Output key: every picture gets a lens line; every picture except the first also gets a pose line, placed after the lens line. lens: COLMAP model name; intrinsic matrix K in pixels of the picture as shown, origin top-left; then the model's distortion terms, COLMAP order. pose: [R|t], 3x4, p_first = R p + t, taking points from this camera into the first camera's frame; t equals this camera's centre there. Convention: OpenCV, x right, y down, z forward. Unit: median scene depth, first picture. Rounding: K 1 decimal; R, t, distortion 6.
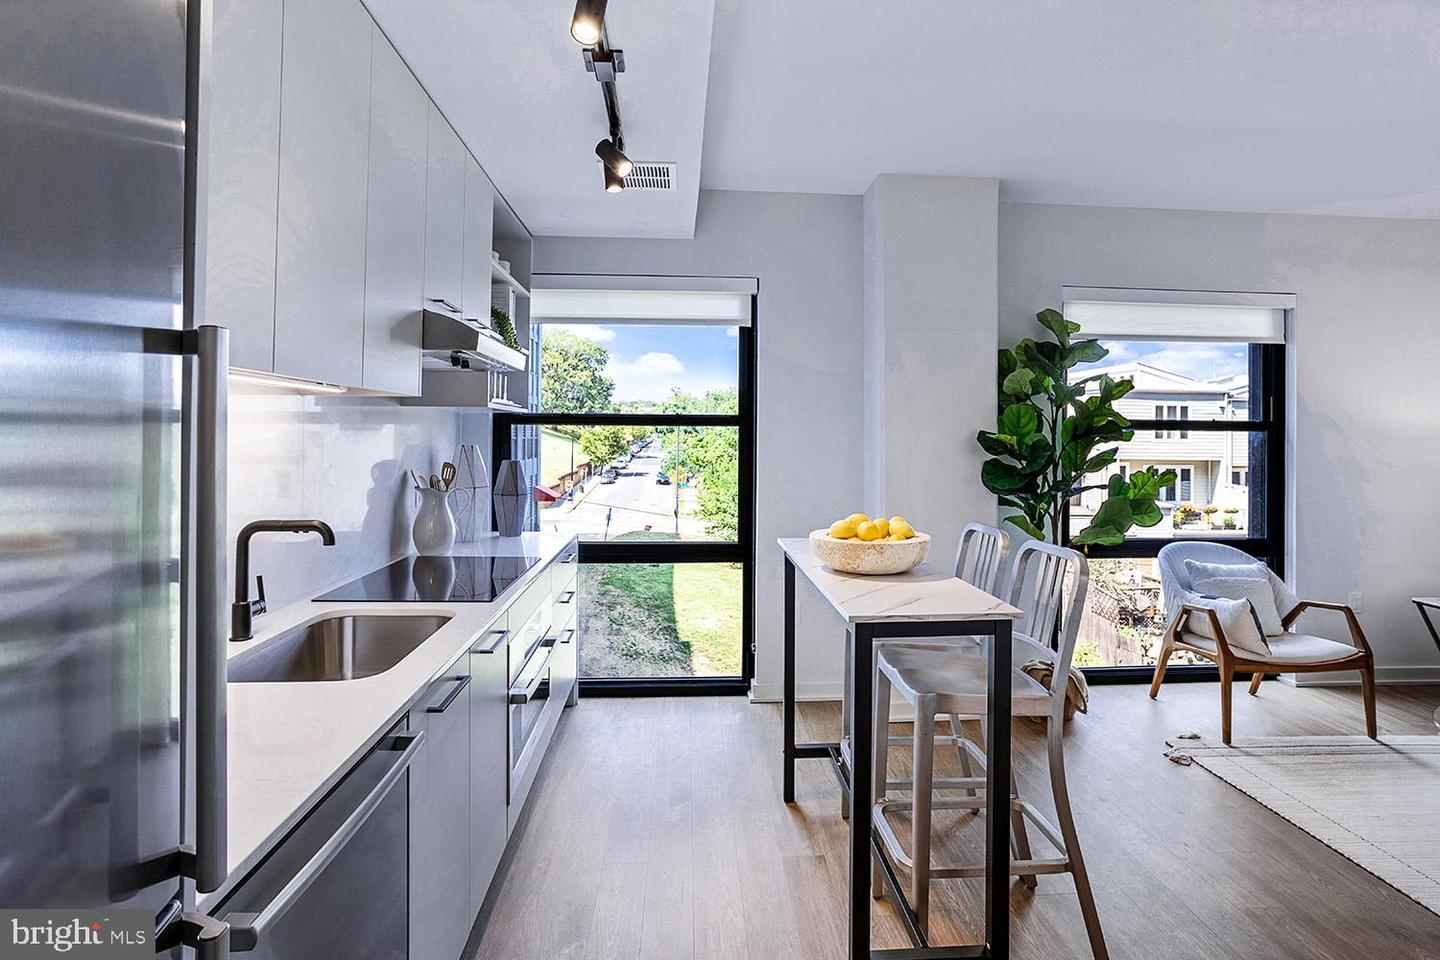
lens RADIAL K [[716.1, 0, 706.8], [0, 716.1, 428.2], [0, 0, 1]] dist [-0.043735, 0.018785]
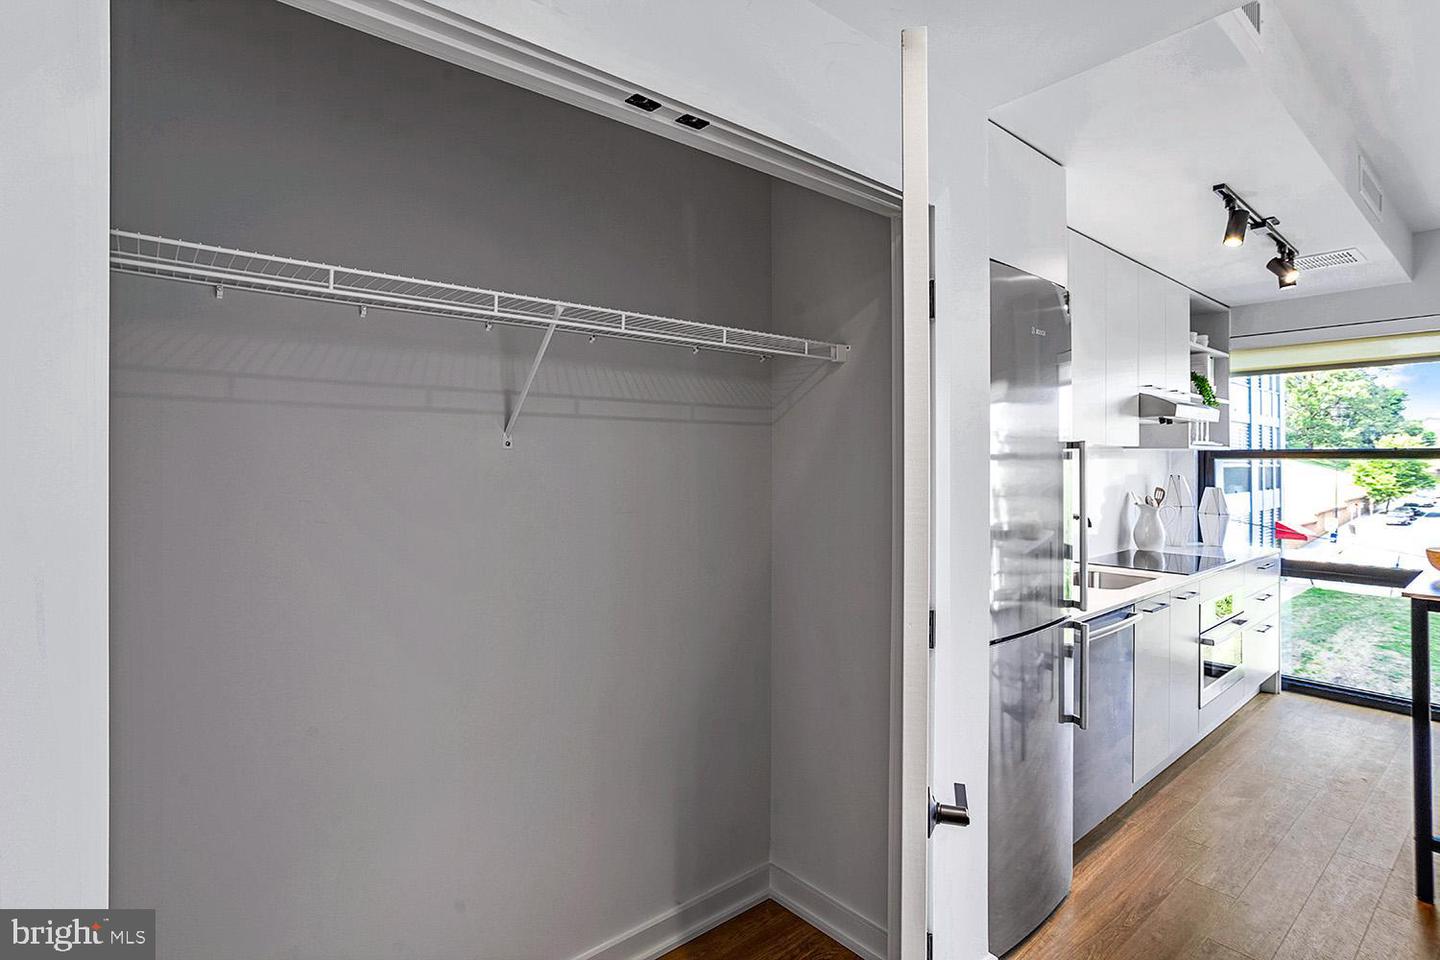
lens RADIAL K [[716.1, 0, 716.8], [0, 716.1, 449.9], [0, 0, 1]] dist [-0.043735, 0.018785]
pose [[0.607401, -0.015211, -0.794250, 0.189096], [0.009665, 0.999884, -0.011758, -0.016220], [0.794336, -0.000535, 0.607478, -0.477859]]
